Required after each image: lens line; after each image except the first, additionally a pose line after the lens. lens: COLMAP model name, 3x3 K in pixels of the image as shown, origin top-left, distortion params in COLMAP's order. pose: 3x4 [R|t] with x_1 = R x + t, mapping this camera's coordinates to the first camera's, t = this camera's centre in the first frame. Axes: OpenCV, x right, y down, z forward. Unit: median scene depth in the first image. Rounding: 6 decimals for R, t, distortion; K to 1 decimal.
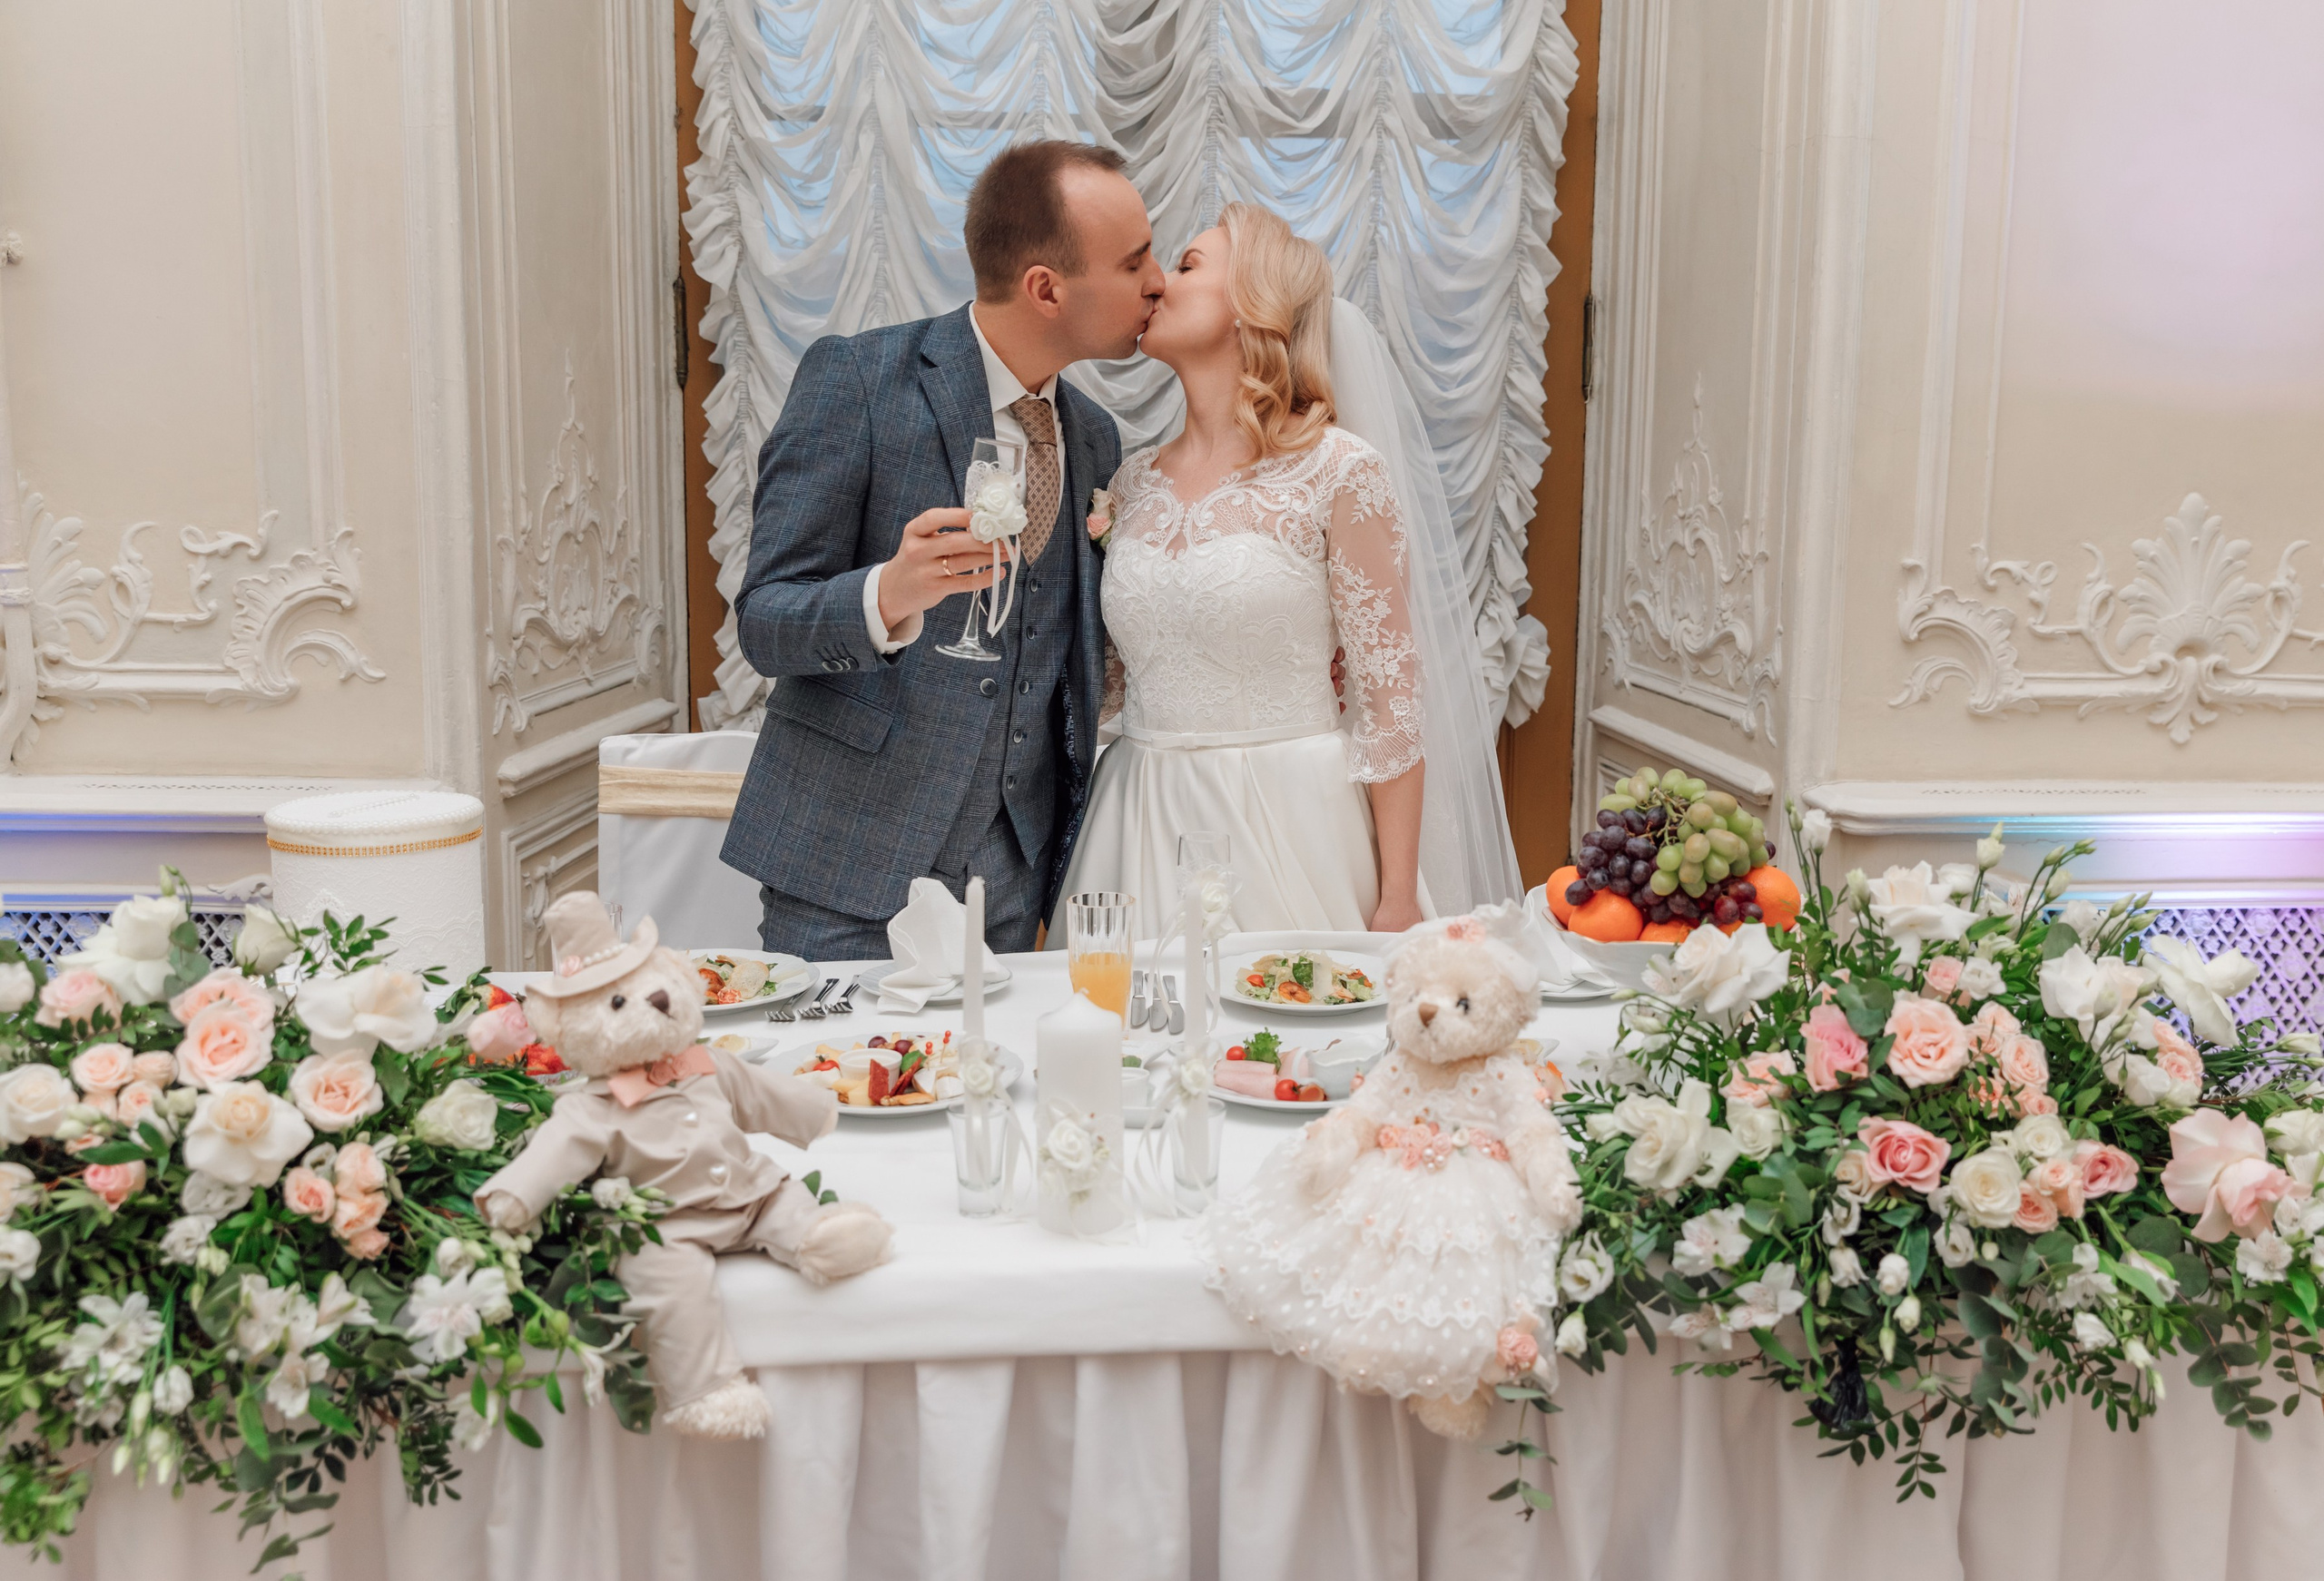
lens RADIAL K [[2116.2, 0, 1217.4], [0, 2116.2, 723.3], [0, 0, 1]] dist [0.004812, 0.000000]
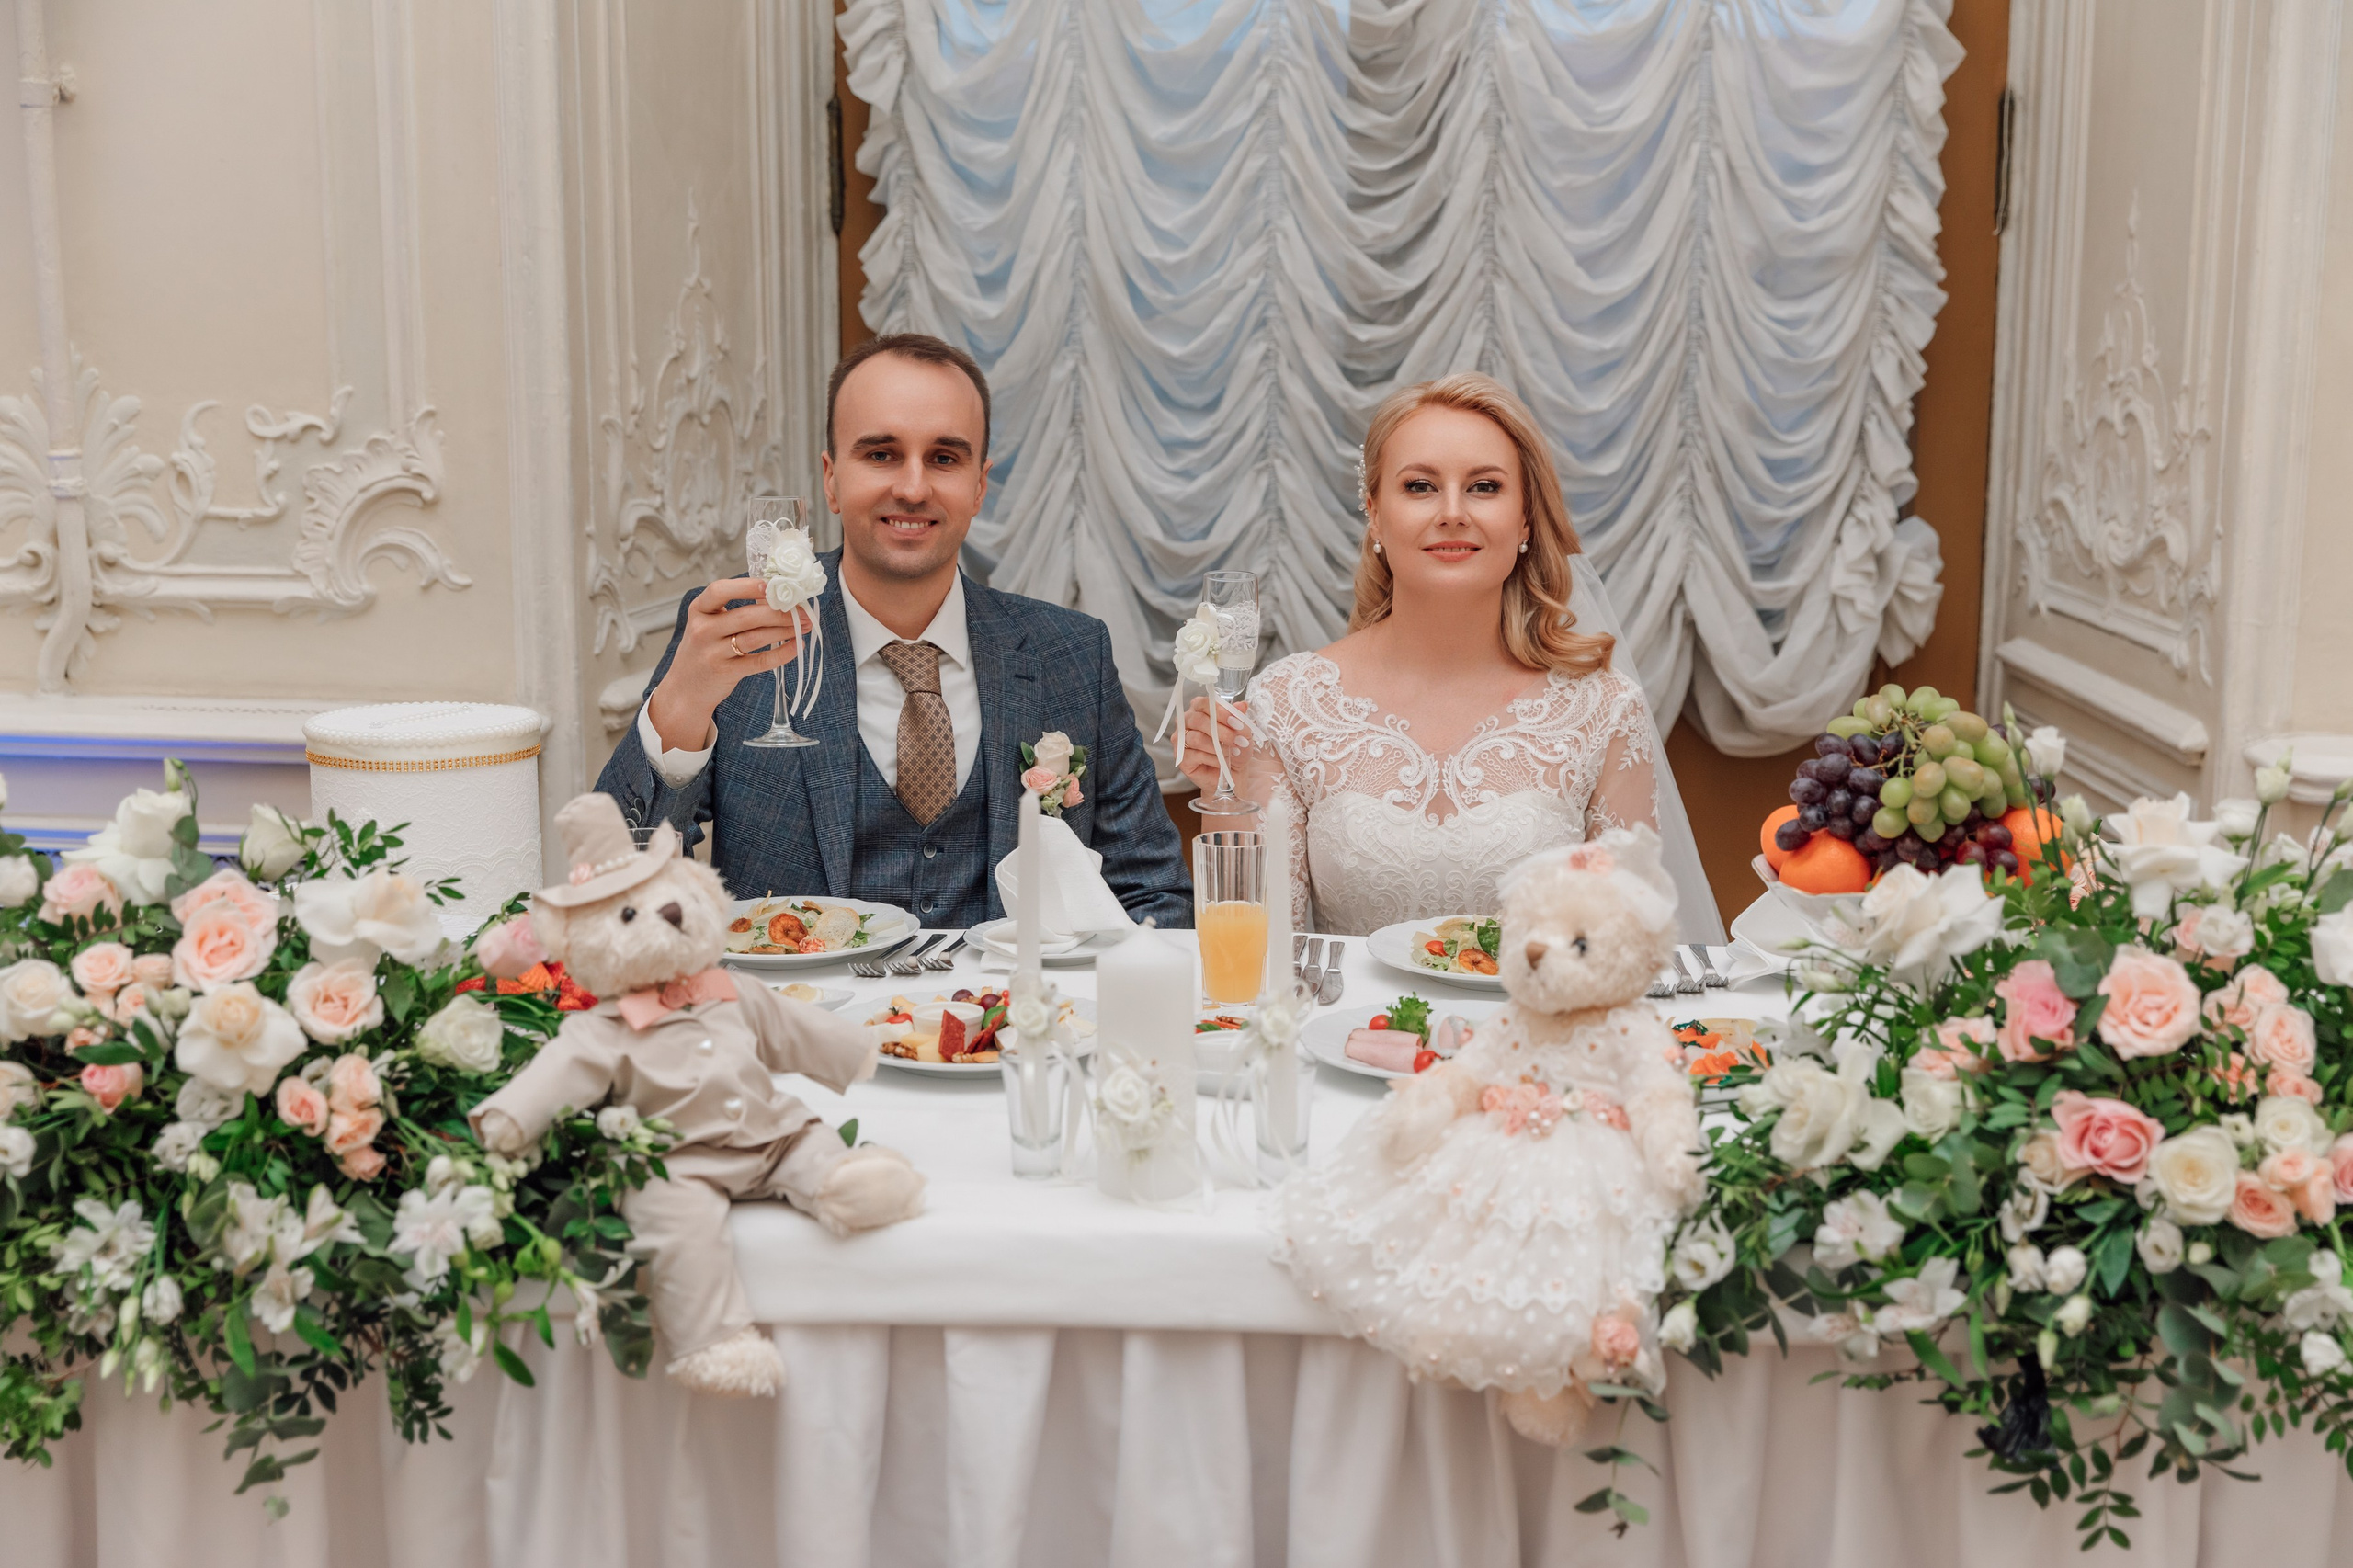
lens RADIAL K [[2963.8, 0, 1176.6], [0, 2963.8, 788.0], [0, 0, 1]] dist [0.007835, 0.000000]
pose [[0.983379, 0.017179, -0.180752, 0.167479], [-0.012060, 0.999495, 0.029385, 0.036286], [0.181166, -0.026717, 0.983090, -0.191593]]
